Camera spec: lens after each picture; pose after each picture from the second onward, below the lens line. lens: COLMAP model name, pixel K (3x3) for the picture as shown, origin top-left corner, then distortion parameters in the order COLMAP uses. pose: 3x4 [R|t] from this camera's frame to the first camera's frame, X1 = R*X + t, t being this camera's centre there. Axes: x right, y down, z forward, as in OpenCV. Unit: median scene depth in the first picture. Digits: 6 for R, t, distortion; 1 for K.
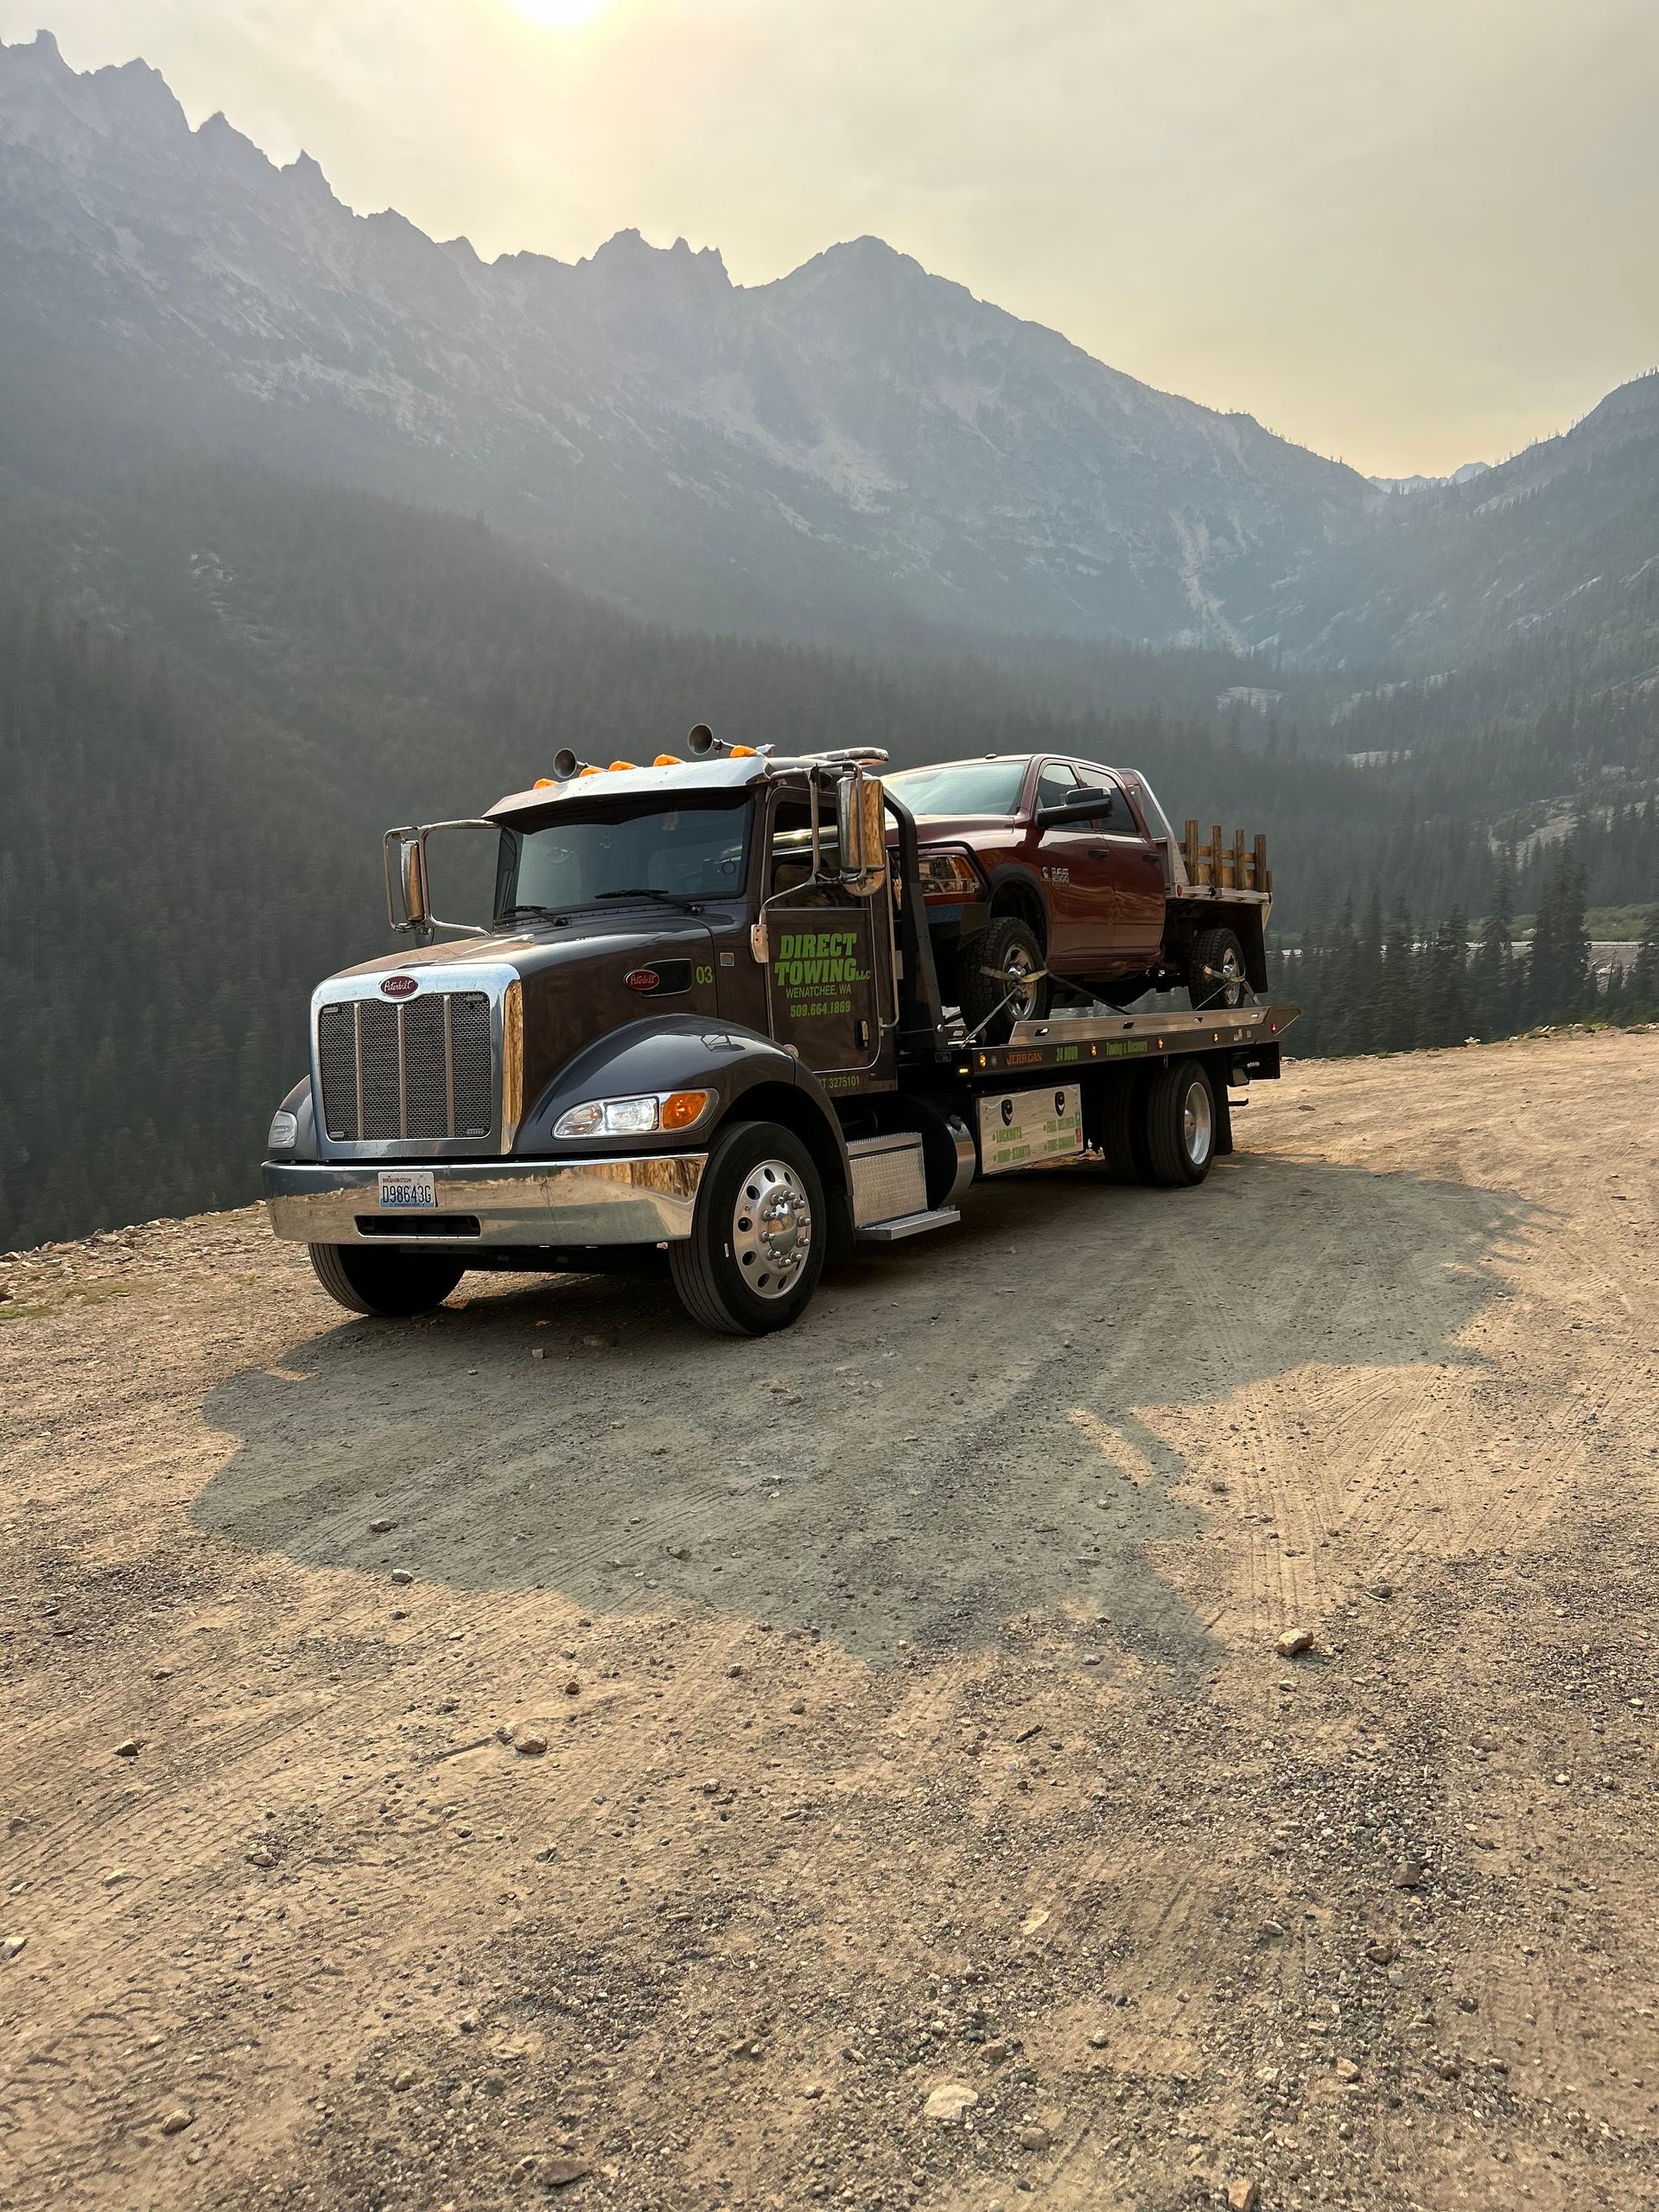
lens RADIAL K [[1712.6, 0, 829.5], [0, 1712.6, 1106.0], [0, 0, 1]] dist [0.188951, -0.573222]
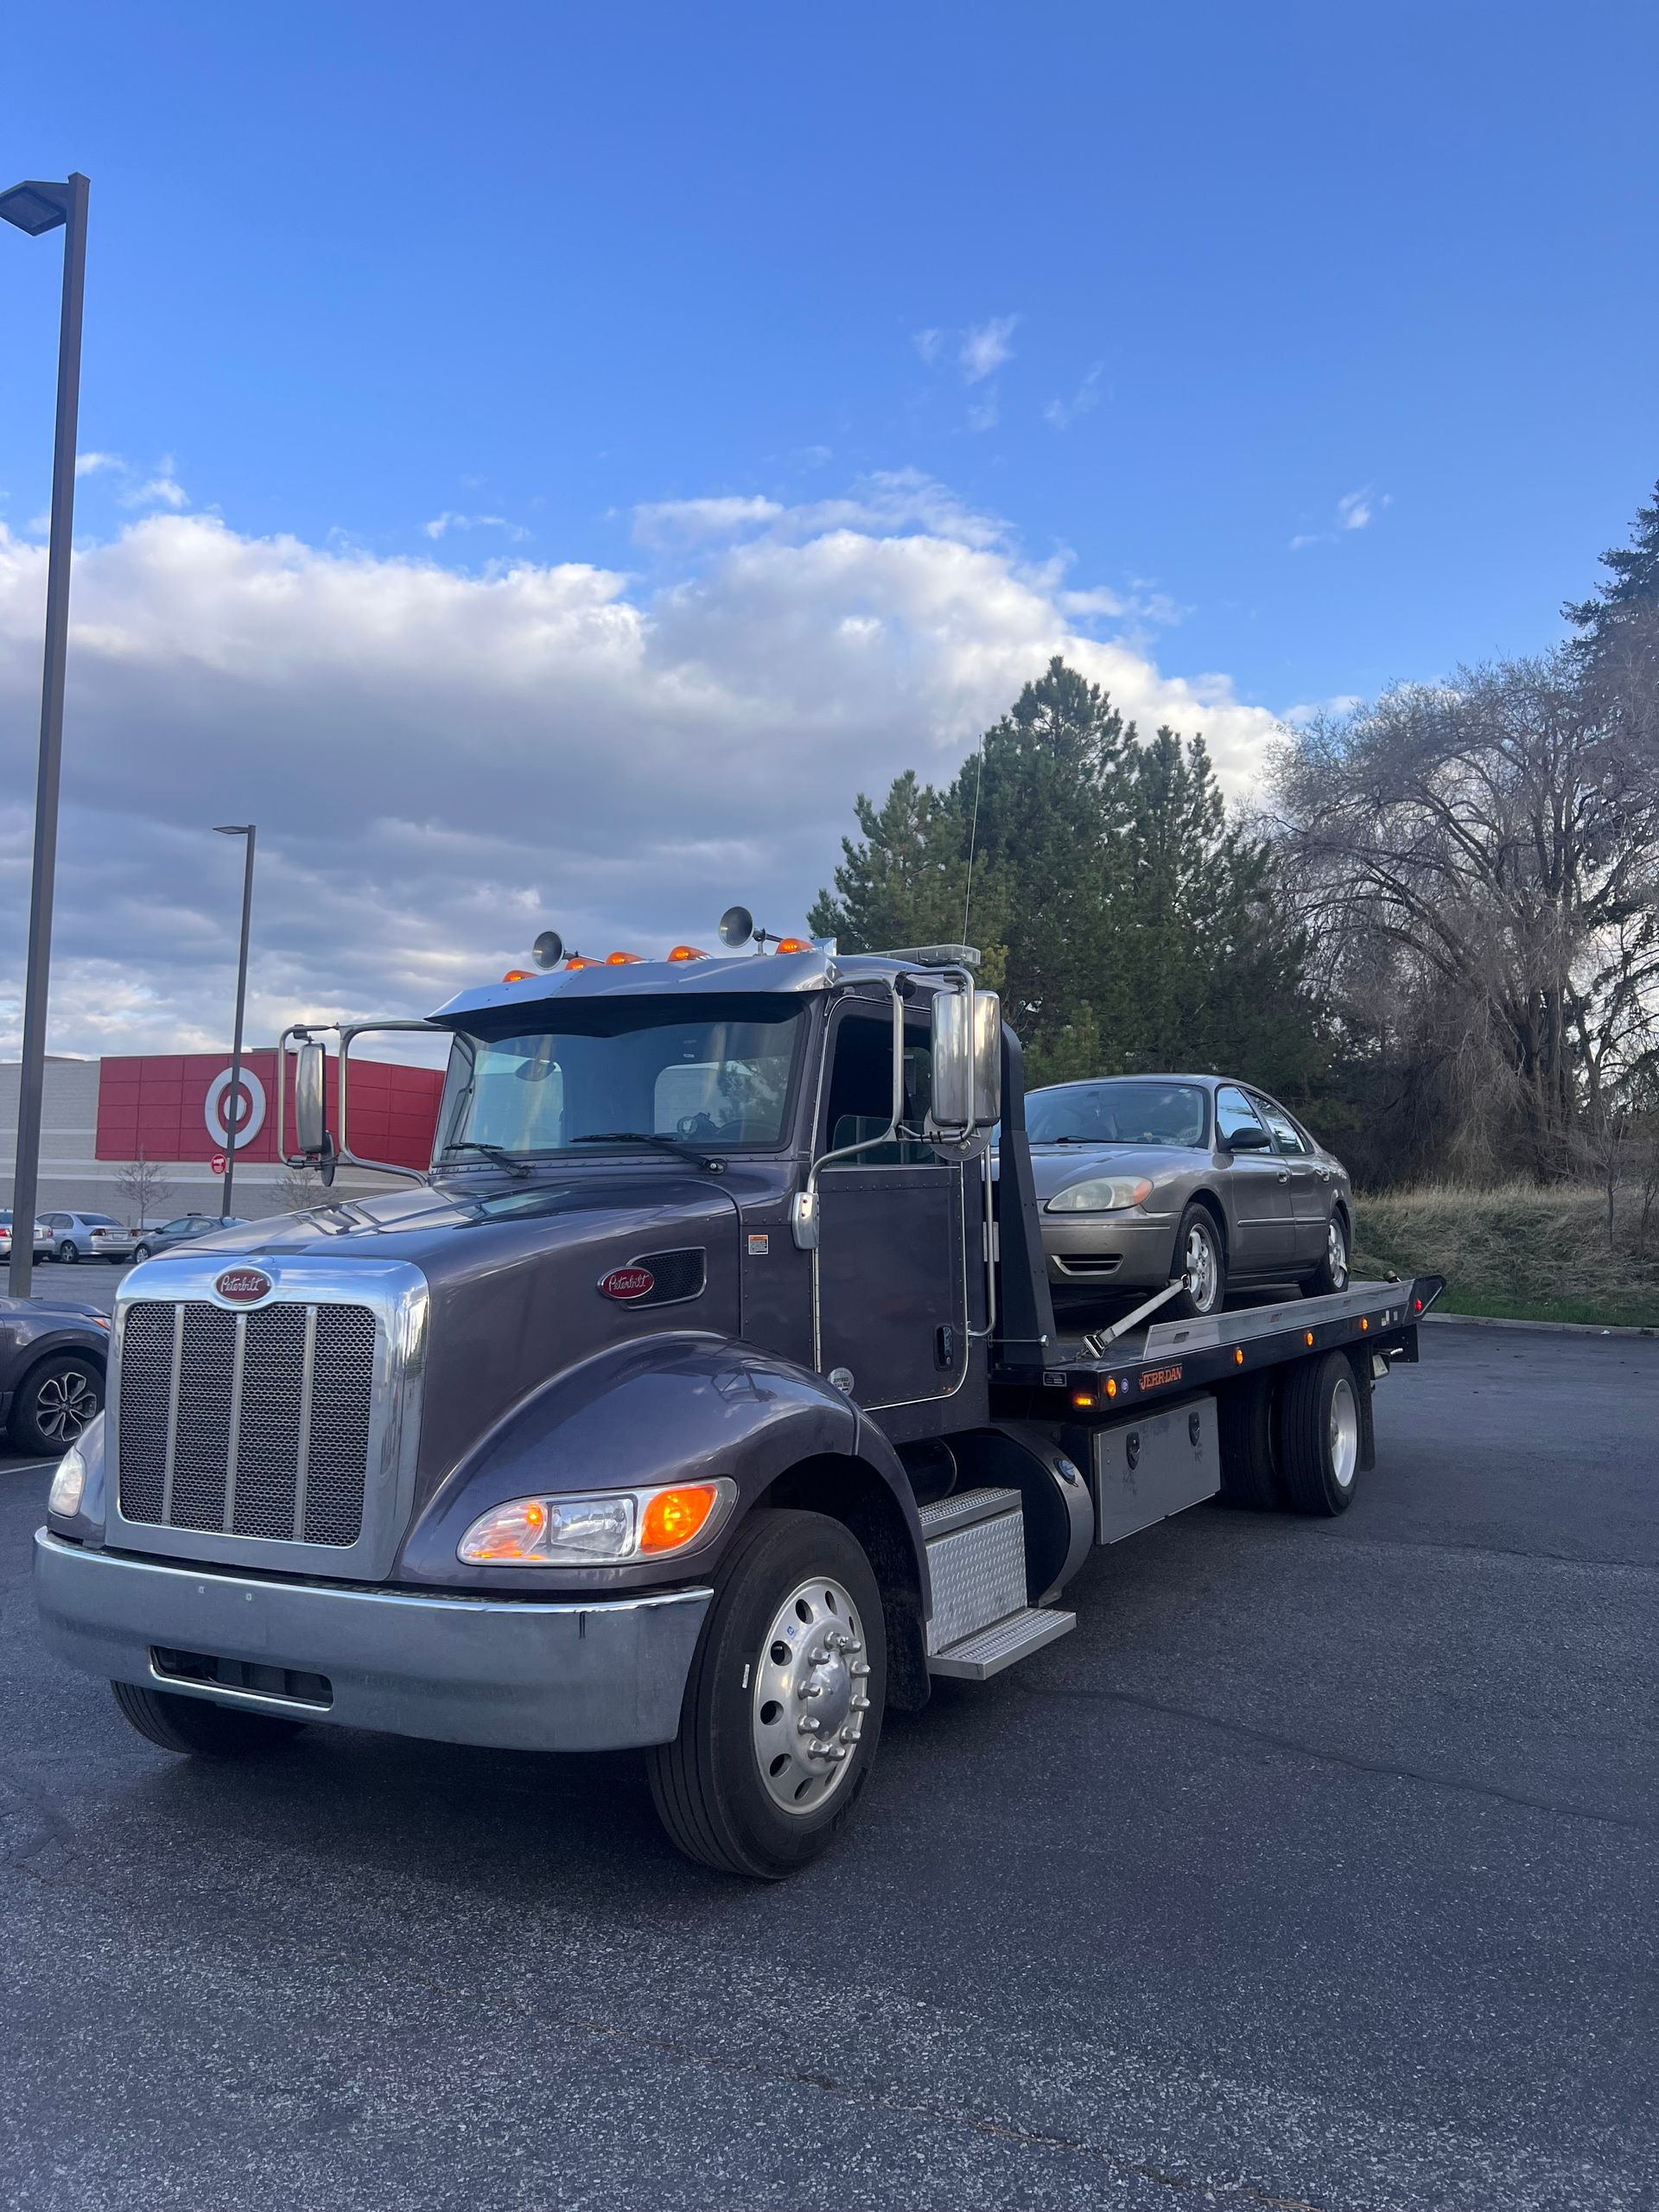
lens RADIAL K [[1712.6, 0, 829.5], [0, 1712.6, 1106.0], [0, 0, 1]] dist [0.188951, -0.573222]
pose [[0.998879, 0.046179, -0.010419, -0.025741], [-0.047004, 0.993632, -0.102400, -0.068356], [0.005624, 0.102775, 0.994689, 0.309166]]
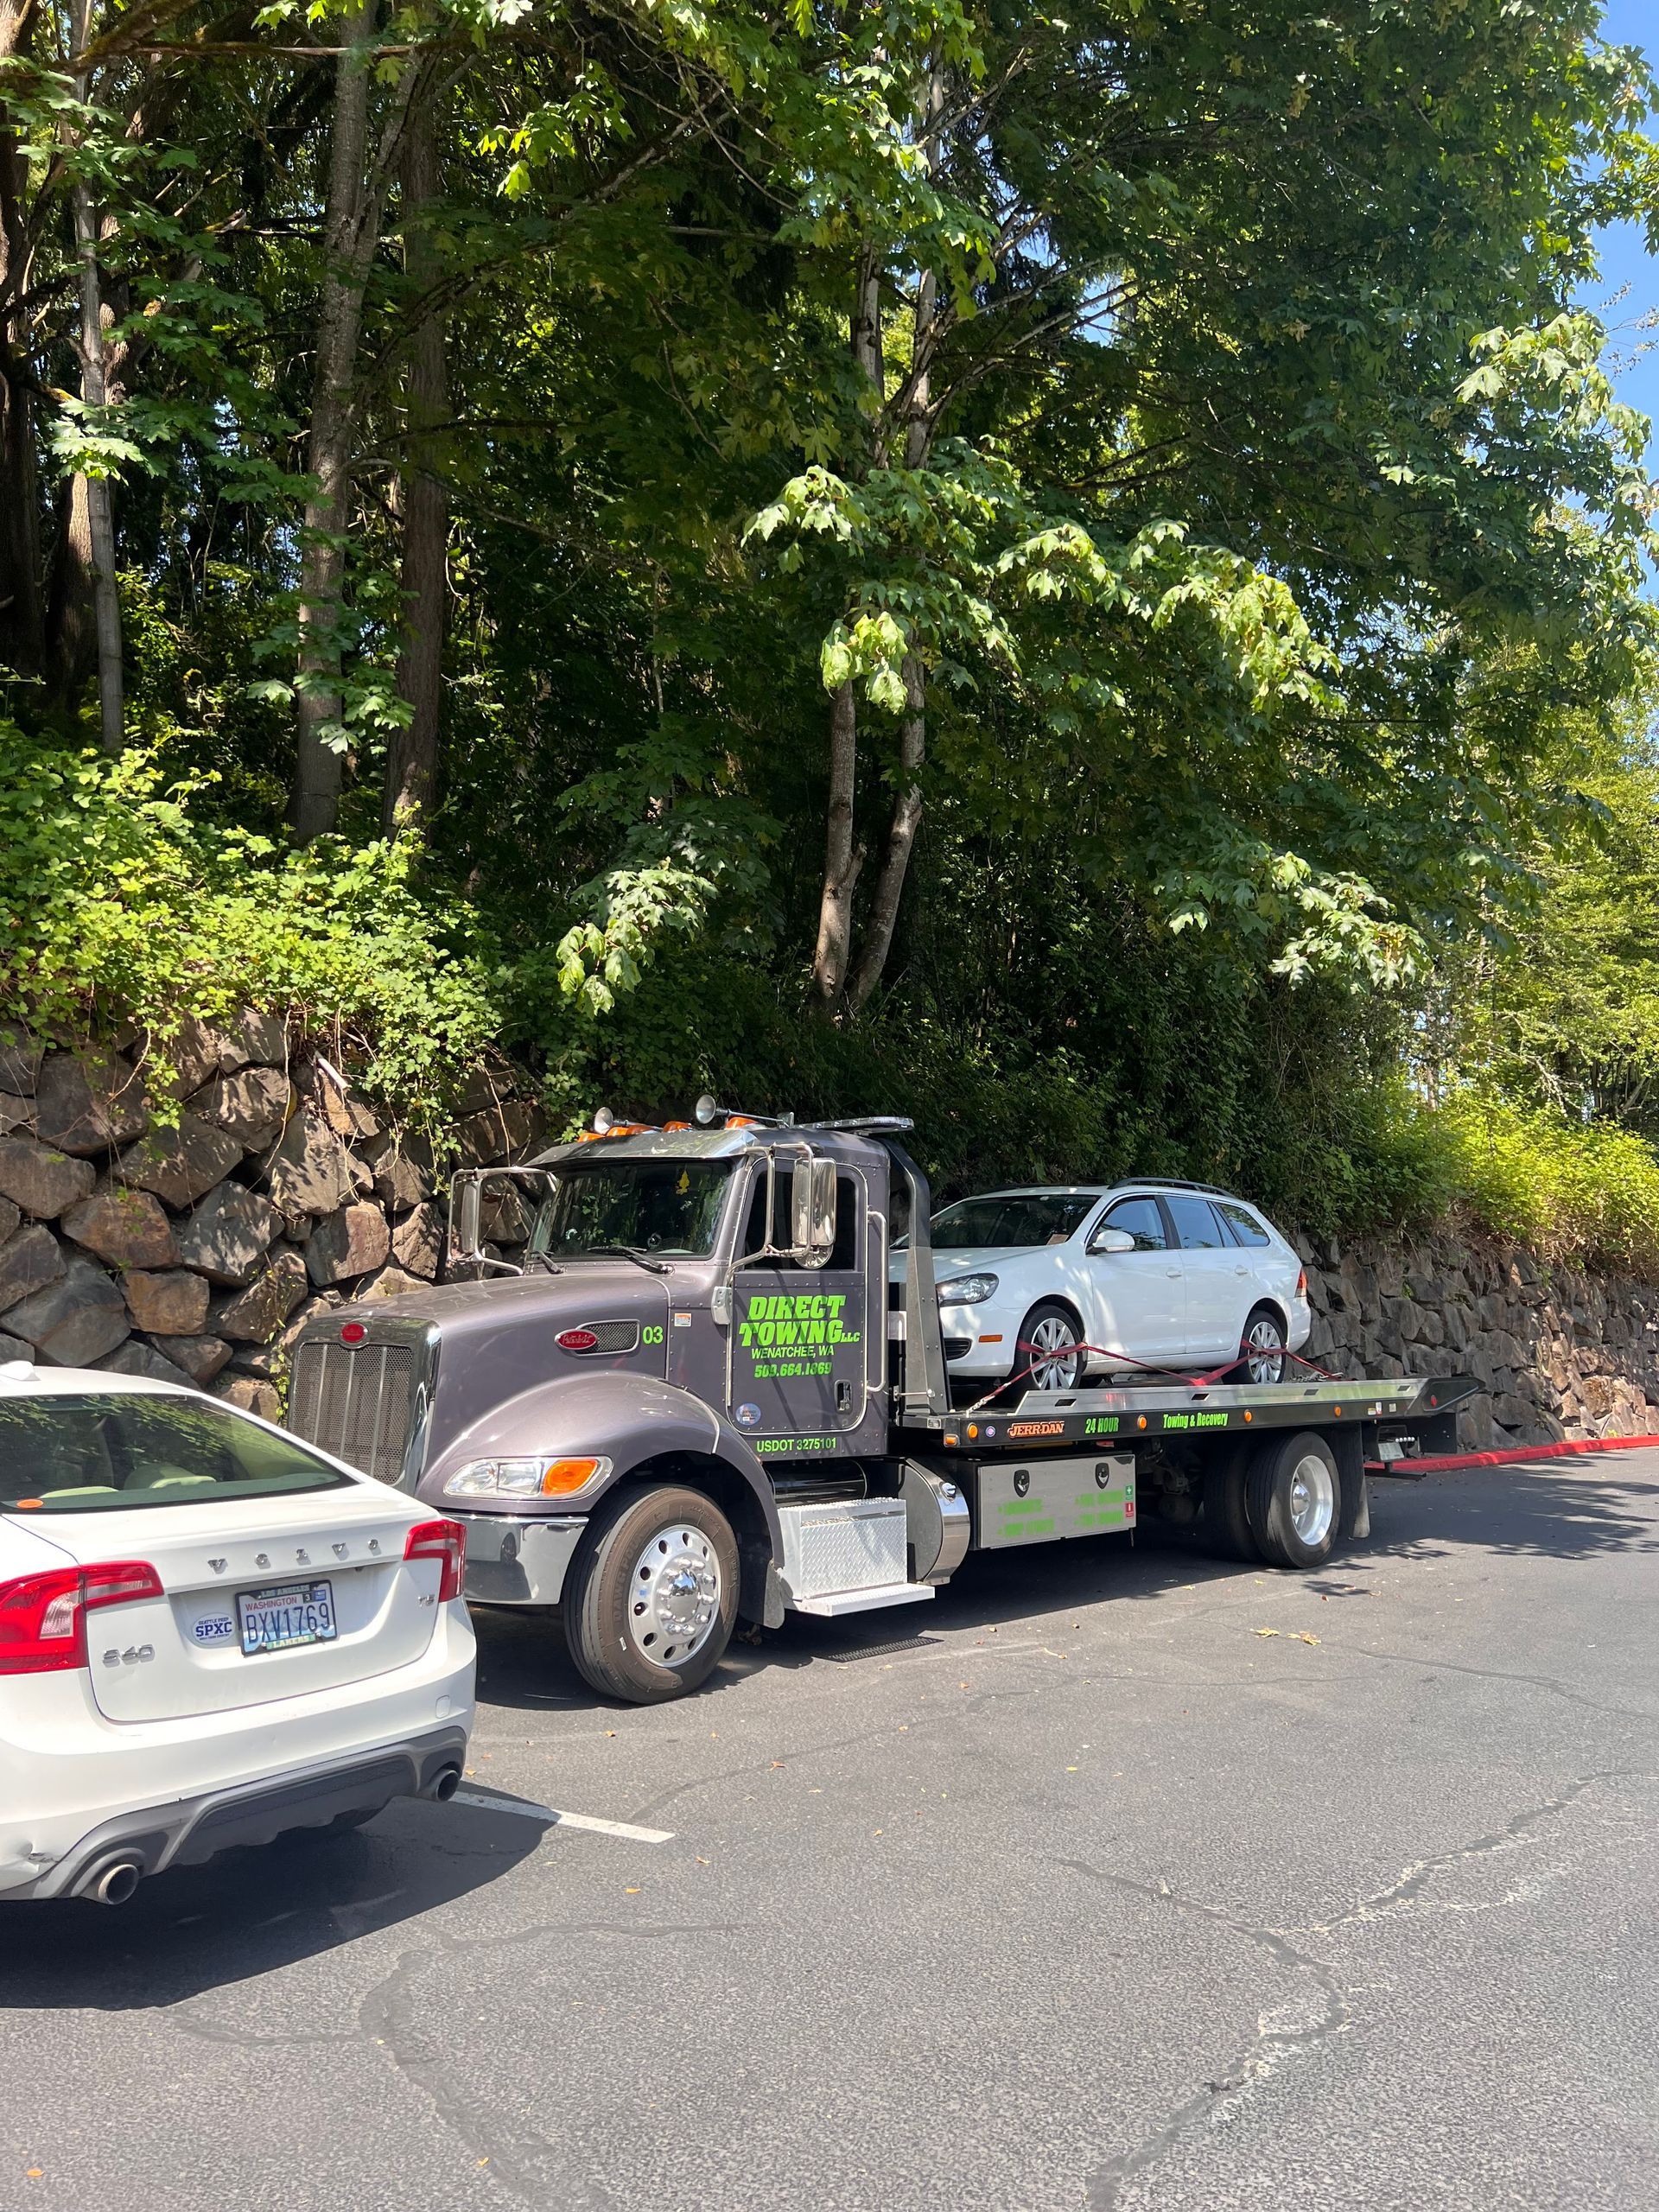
lens RADIAL K [[1712.6, 0, 829.5], [0, 1712.6, 1106.0], [0, 0, 1]] dist [0.188951, -0.573222]
pose [[0.971693, 0.042391, -0.232413, 0.252649], [-0.078768, 0.985612, -0.149548, -0.060759], [0.222729, 0.163621, 0.961051, -0.012255]]
